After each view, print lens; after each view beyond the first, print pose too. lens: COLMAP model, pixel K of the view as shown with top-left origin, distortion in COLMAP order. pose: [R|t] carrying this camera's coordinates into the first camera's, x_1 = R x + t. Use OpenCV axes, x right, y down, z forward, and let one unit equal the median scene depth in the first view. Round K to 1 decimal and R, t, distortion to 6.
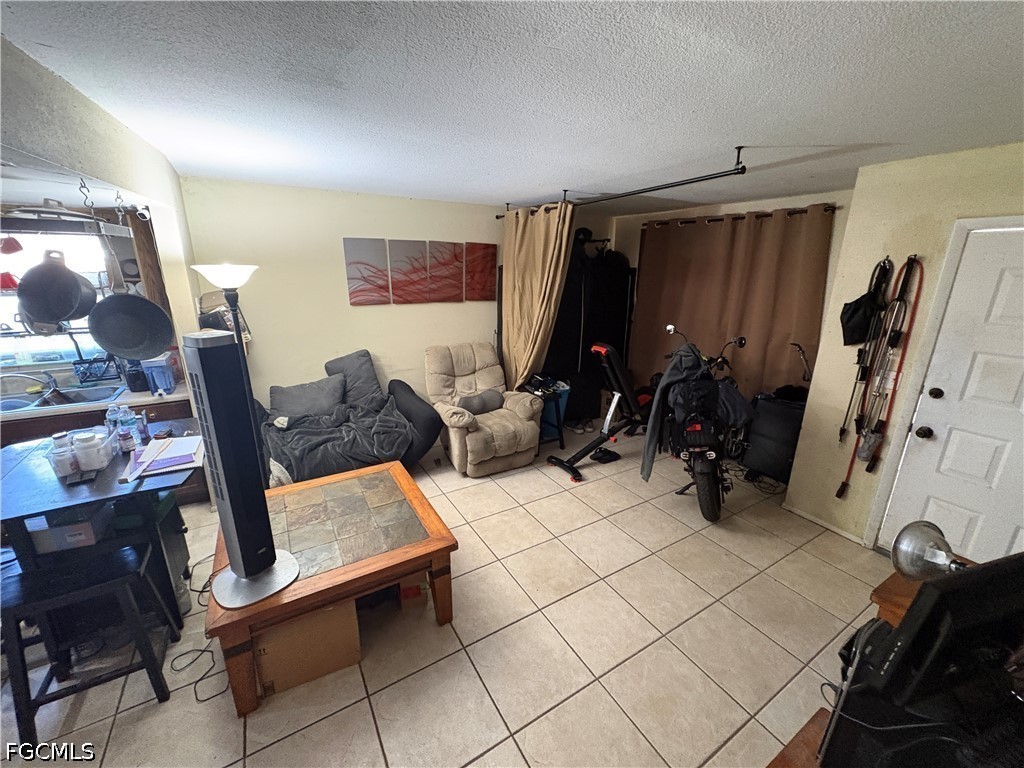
lens RADIAL K [[414.1, 0, 512.0], [0, 414.1, 384.0], [0, 0, 1]] dist [-0.001974, -0.000761]
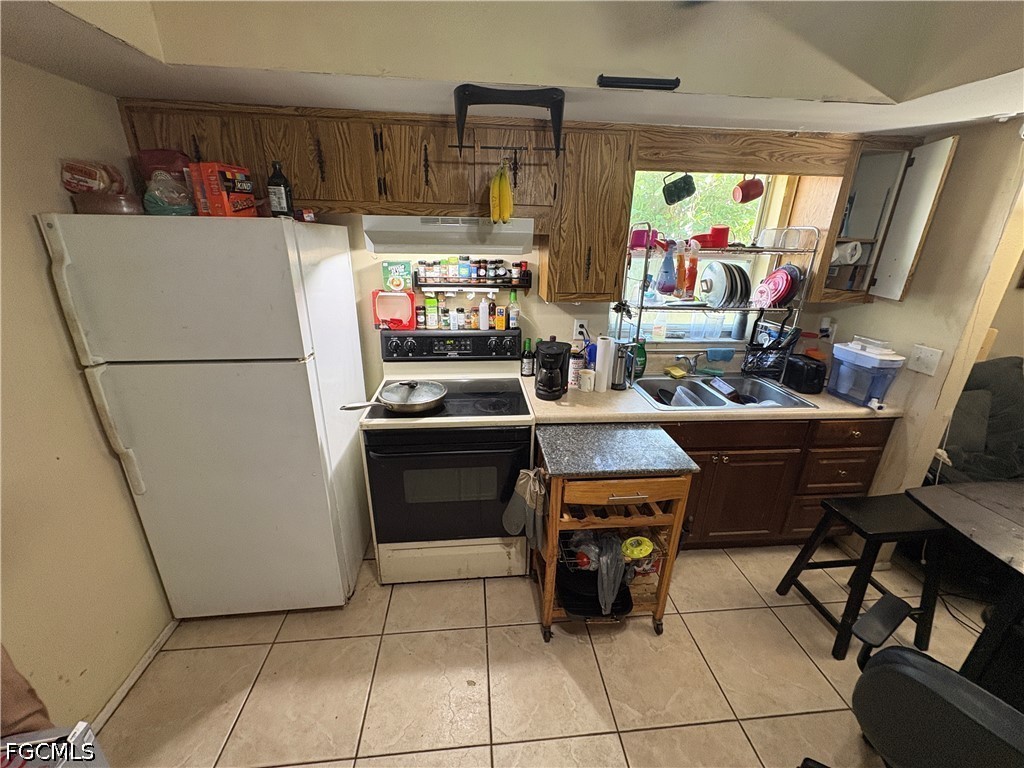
lens RADIAL K [[407.8, 0, 512.0], [0, 407.8, 384.0], [0, 0, 1]] dist [0.000435, 0.000512]
pose [[0.897603, 0.153828, -0.413092, -1.538799], [-0.129091, 0.987780, 0.087330, 0.010108], [0.421478, -0.025061, 0.906492, 0.149156]]
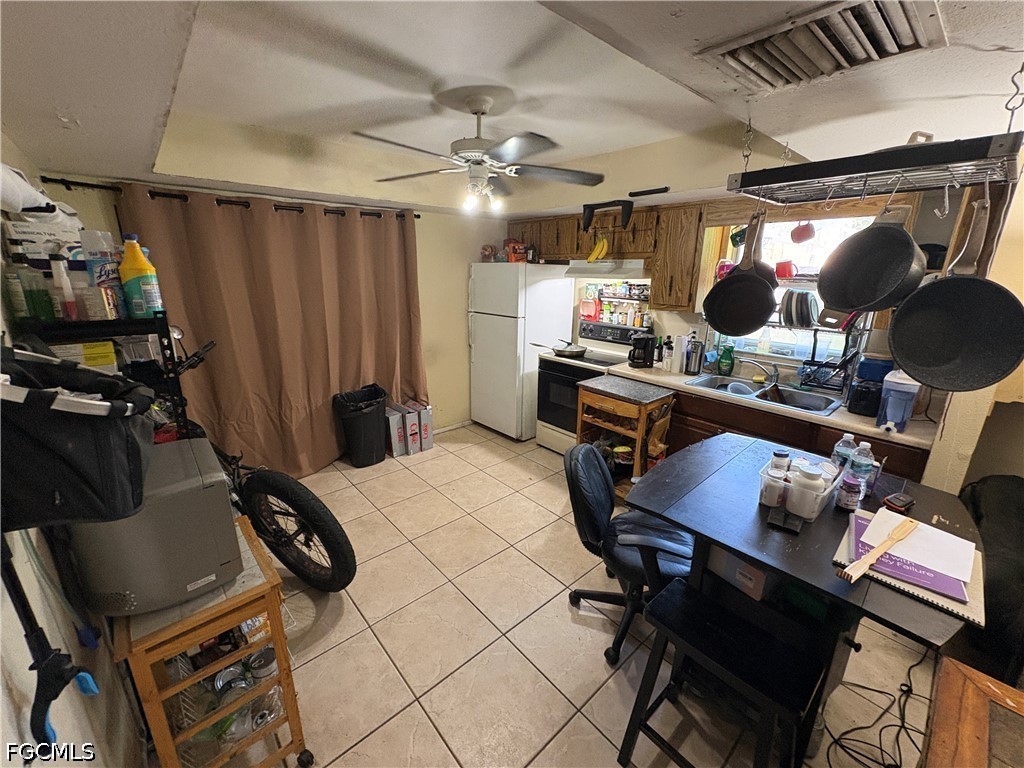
lens RADIAL K [[407.8, 0, 512.0], [0, 407.8, 384.0], [0, 0, 1]] dist [0.000435, 0.000512]
pose [[0.174556, 0.261054, -0.949411, -0.423877], [-0.285075, 0.936317, 0.205041, -0.009851], [0.942477, 0.234862, 0.237859, 0.264645]]
